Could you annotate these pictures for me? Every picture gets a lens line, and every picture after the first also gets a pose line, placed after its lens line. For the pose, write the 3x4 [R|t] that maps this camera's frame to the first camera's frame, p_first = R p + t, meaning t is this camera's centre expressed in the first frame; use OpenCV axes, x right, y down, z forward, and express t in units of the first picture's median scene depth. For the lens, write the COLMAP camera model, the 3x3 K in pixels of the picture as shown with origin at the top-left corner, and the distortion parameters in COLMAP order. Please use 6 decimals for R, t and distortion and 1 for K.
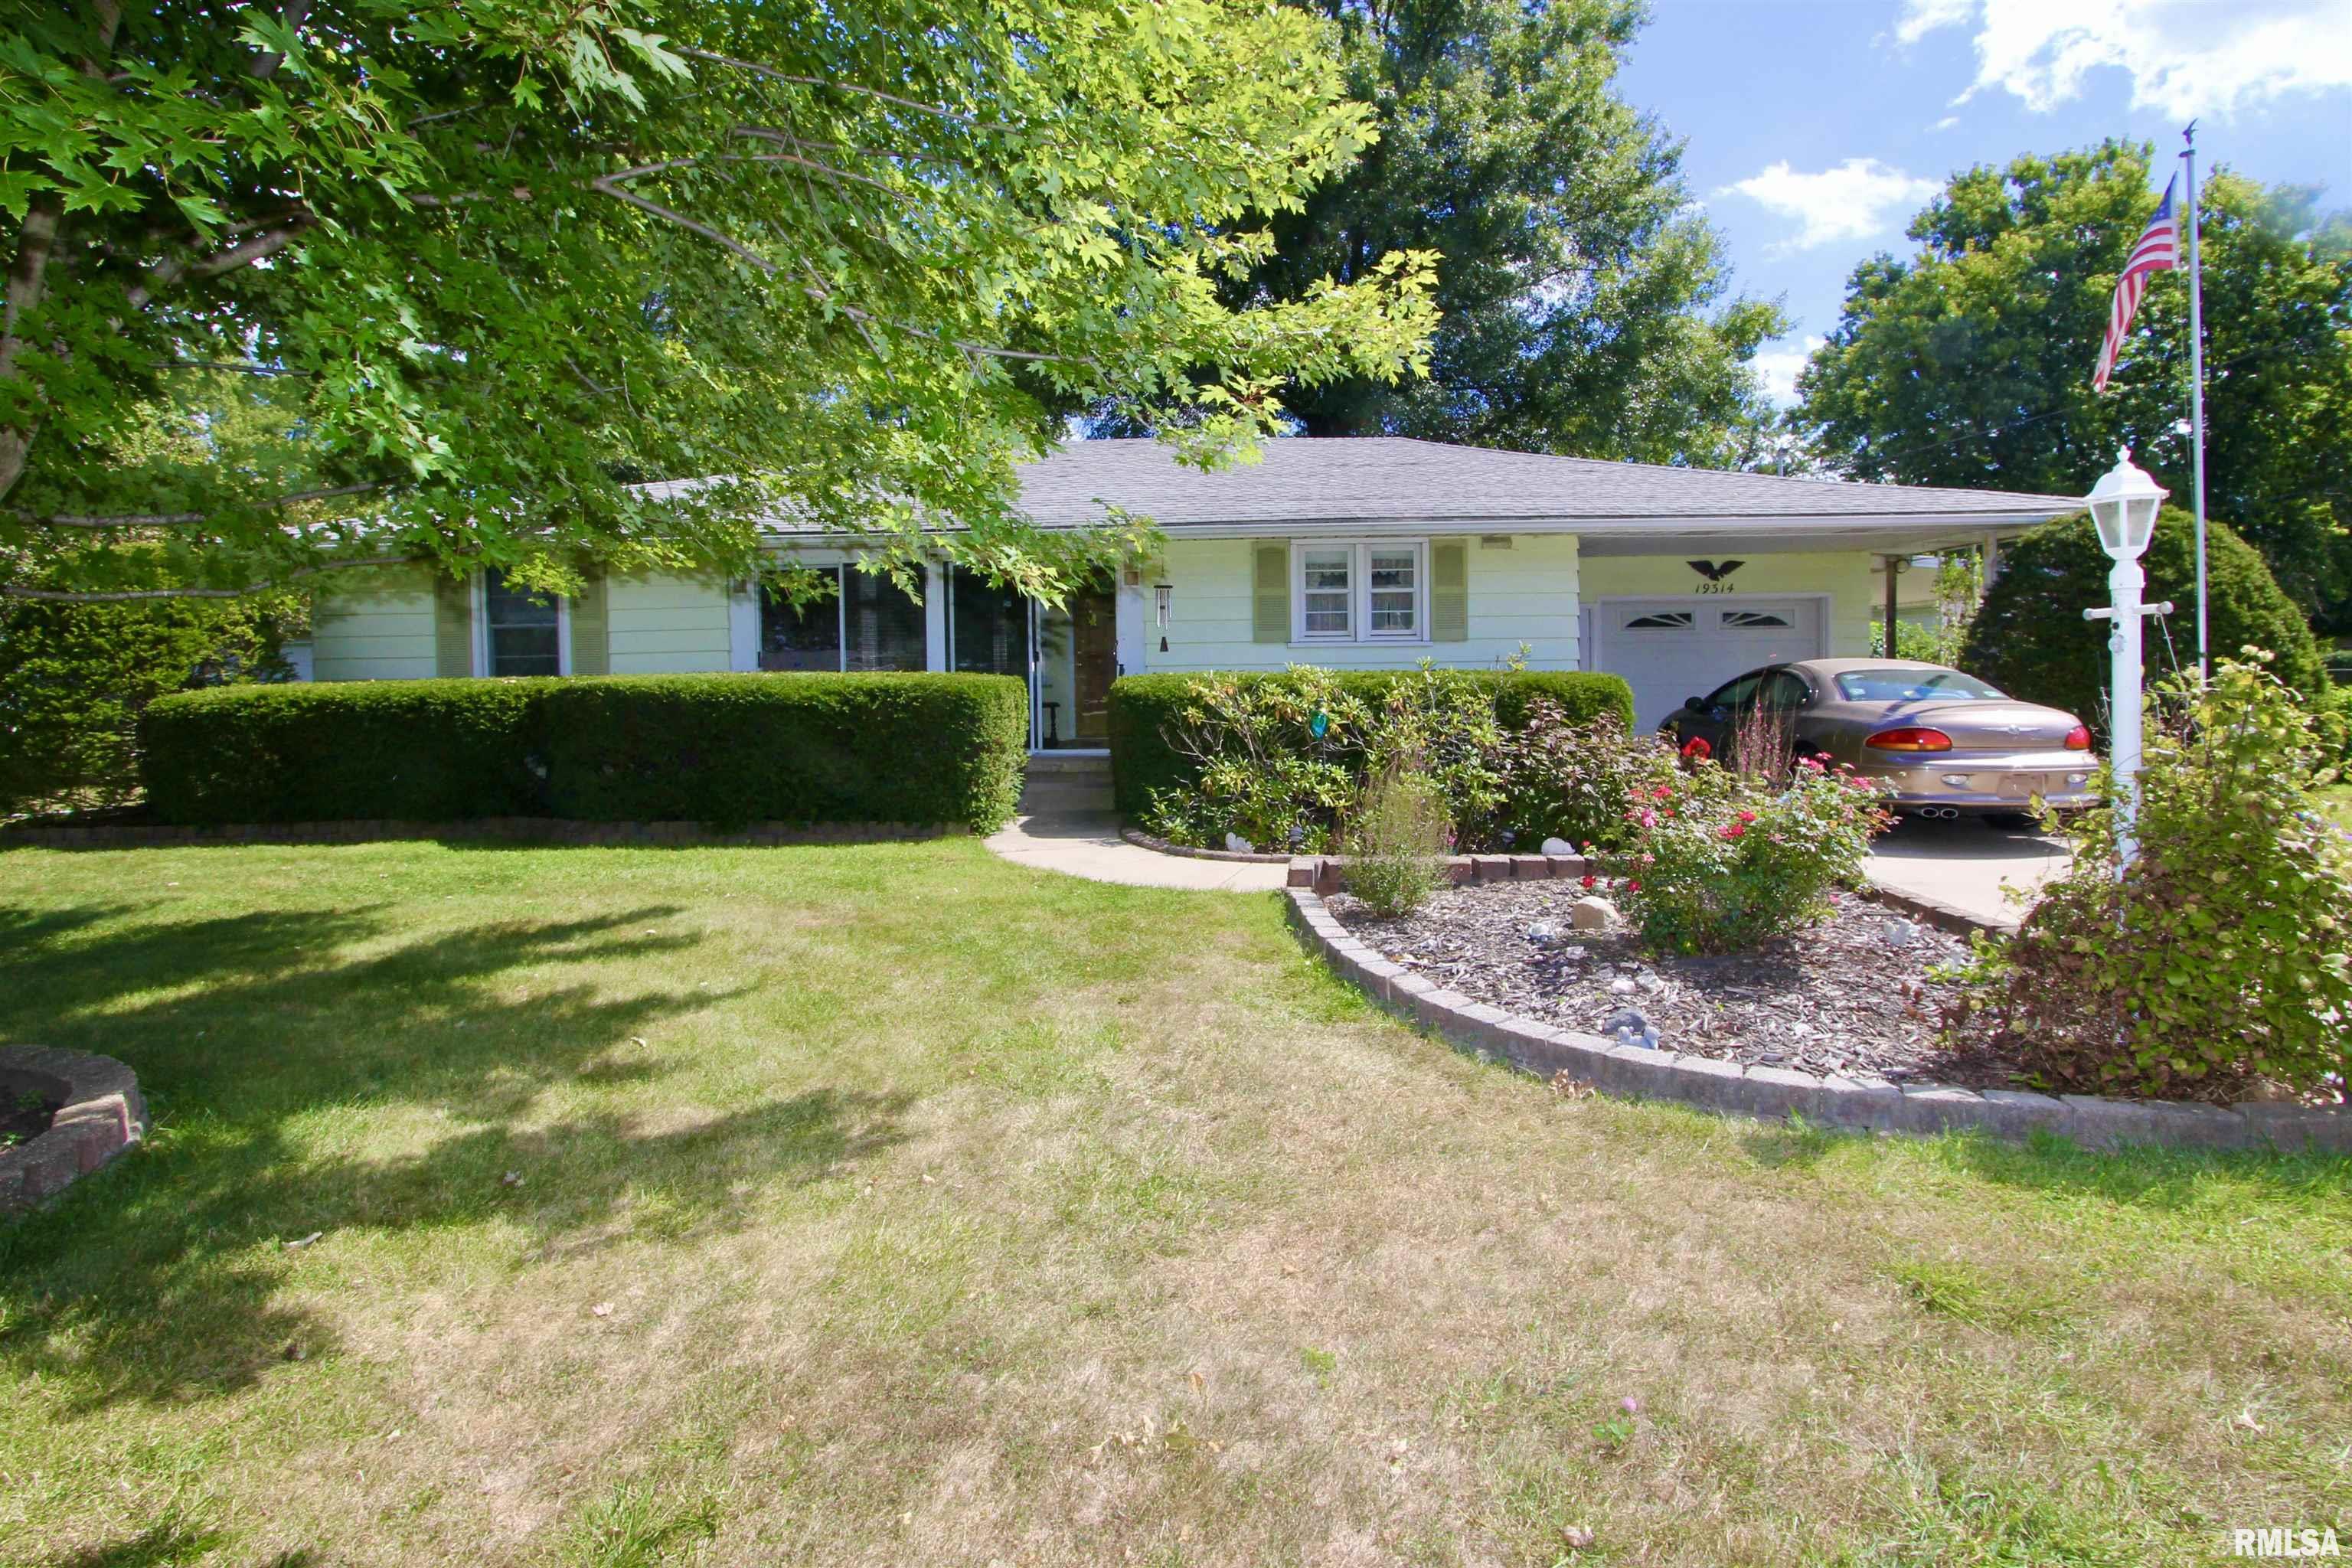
lens RADIAL K [[1079.1, 0, 1175.6], [0, 1079.1, 692.0], [0, 0, 1]] dist [-0.021539, 0.005849]
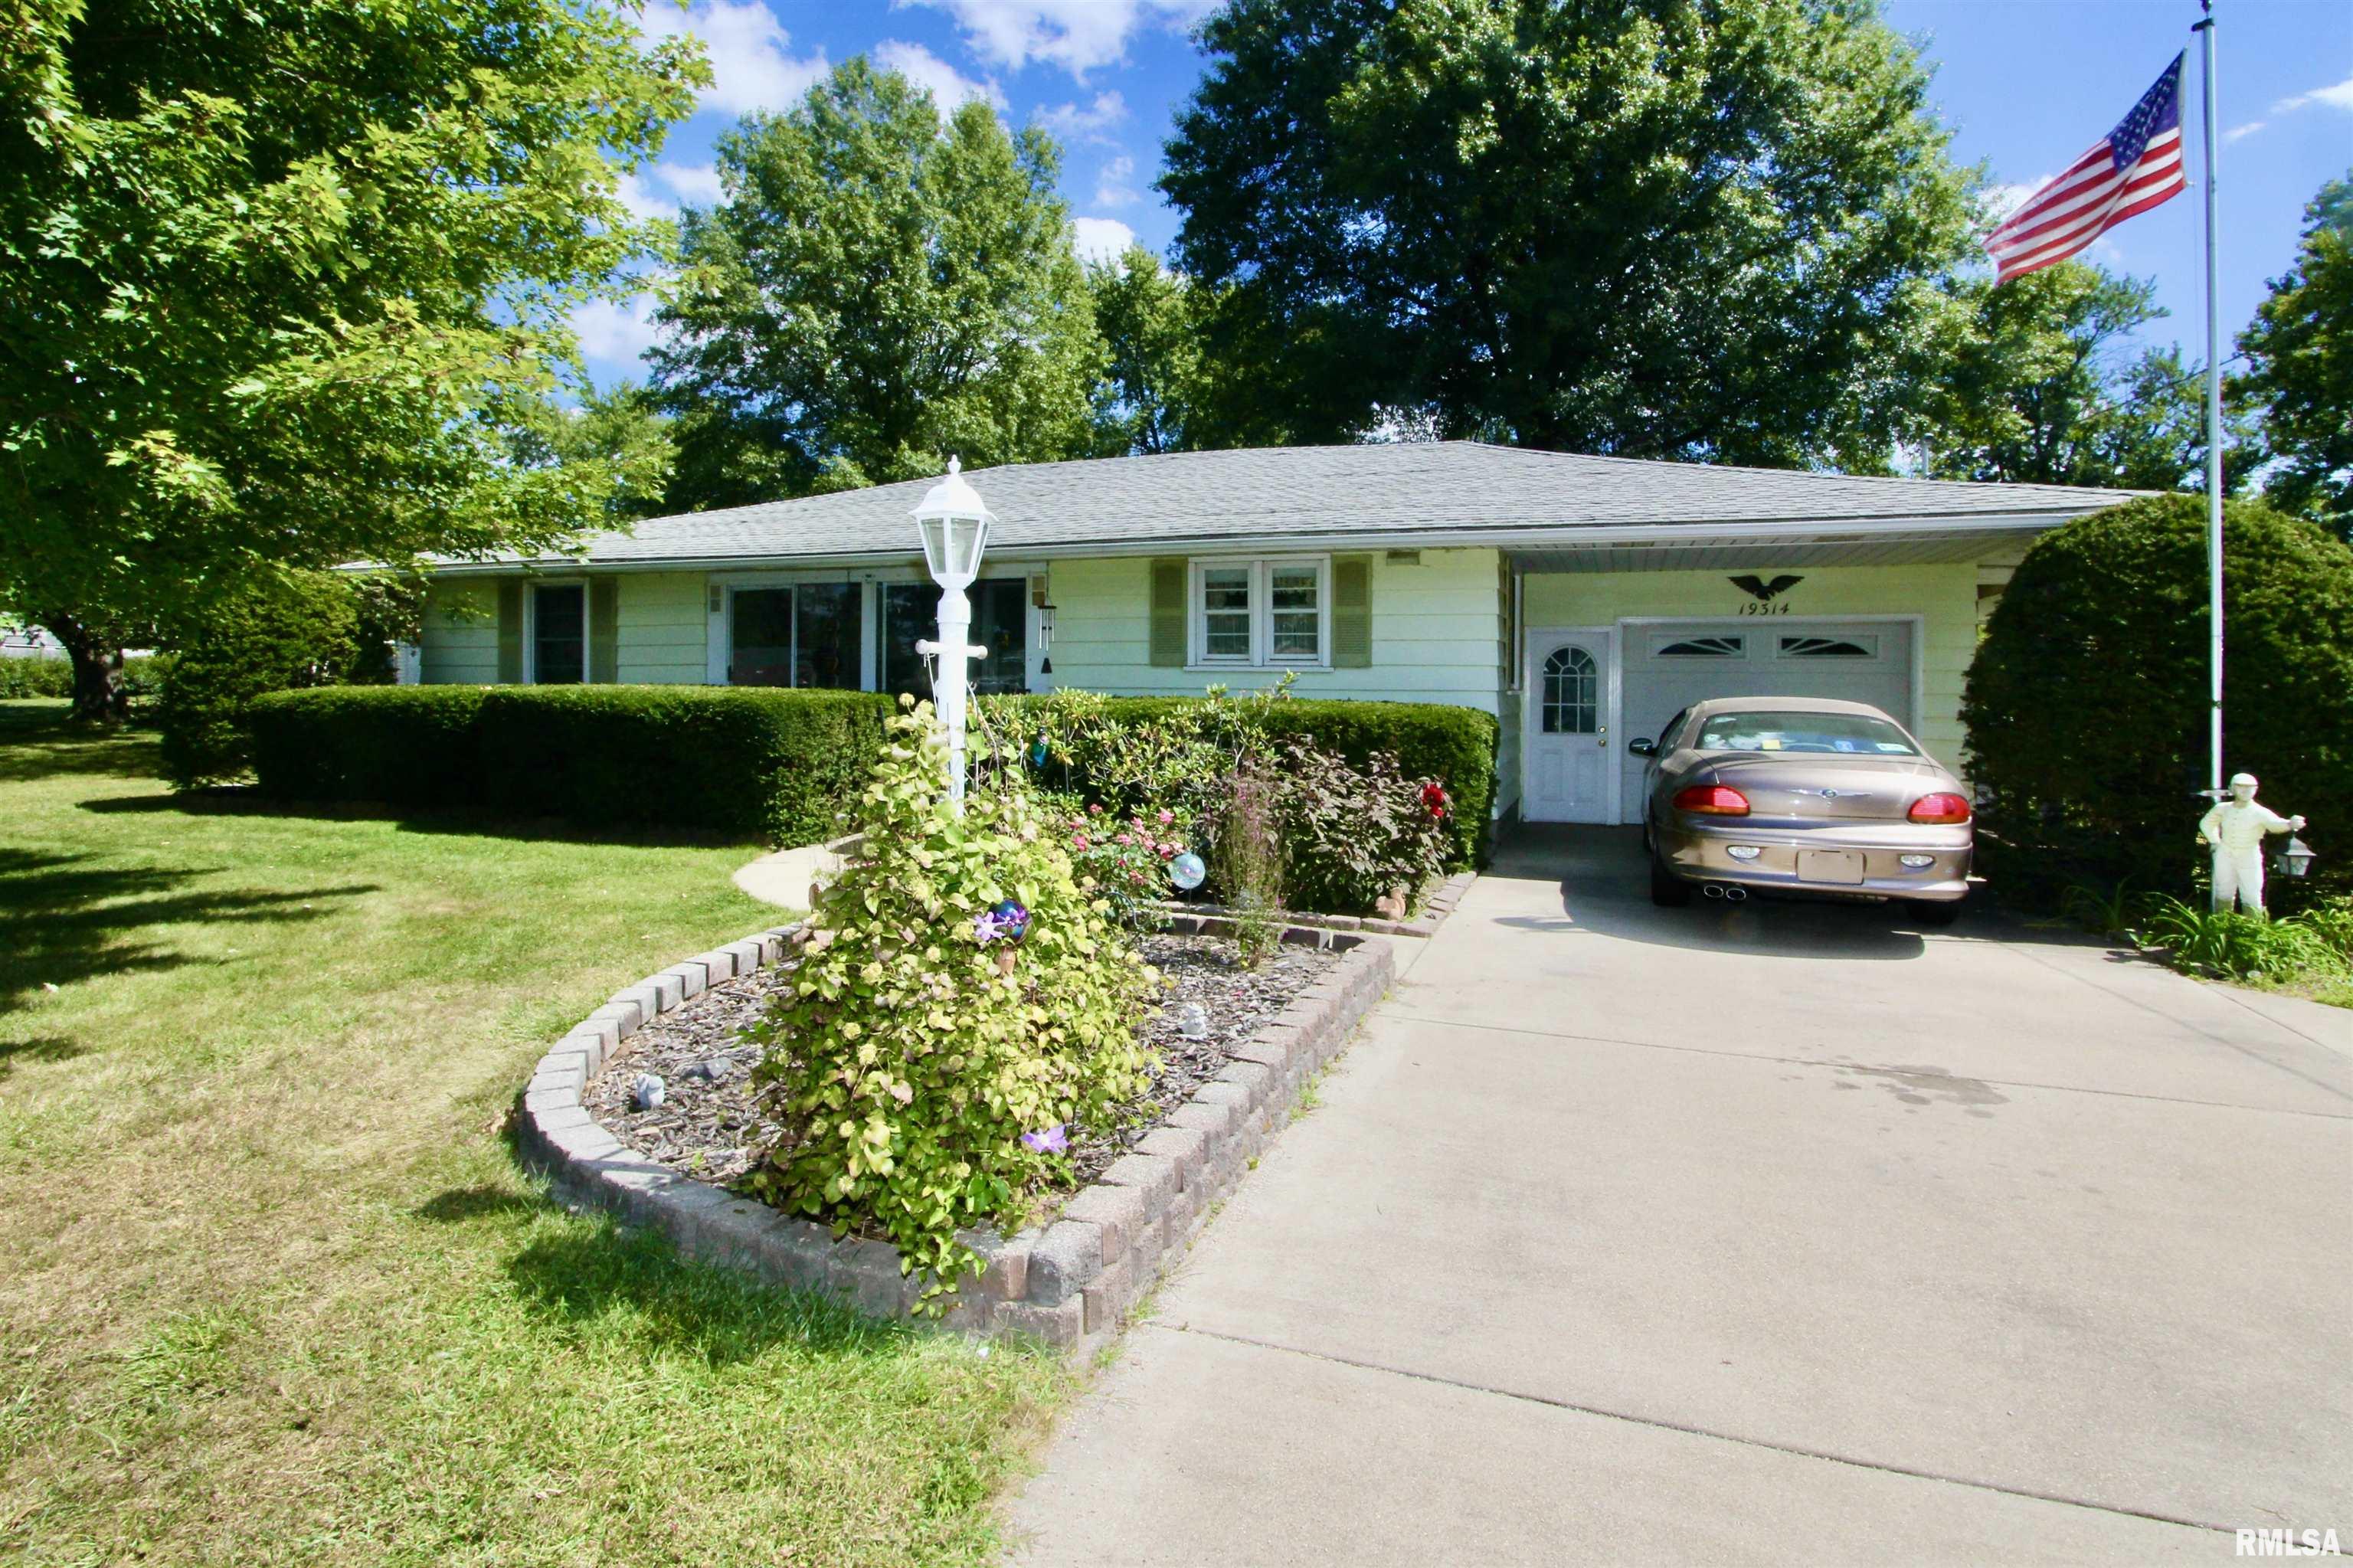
lens RADIAL K [[1118.8, 0, 1175.5], [0, 1118.8, 693.8], [0, 0, 1]] dist [-0.026129, 0.006863]
pose [[0.958378, 0.024147, -0.284479, 0.379736], [-0.028459, 0.999534, -0.011033, -0.010309], [0.284080, 0.018670, 0.958619, 0.057475]]
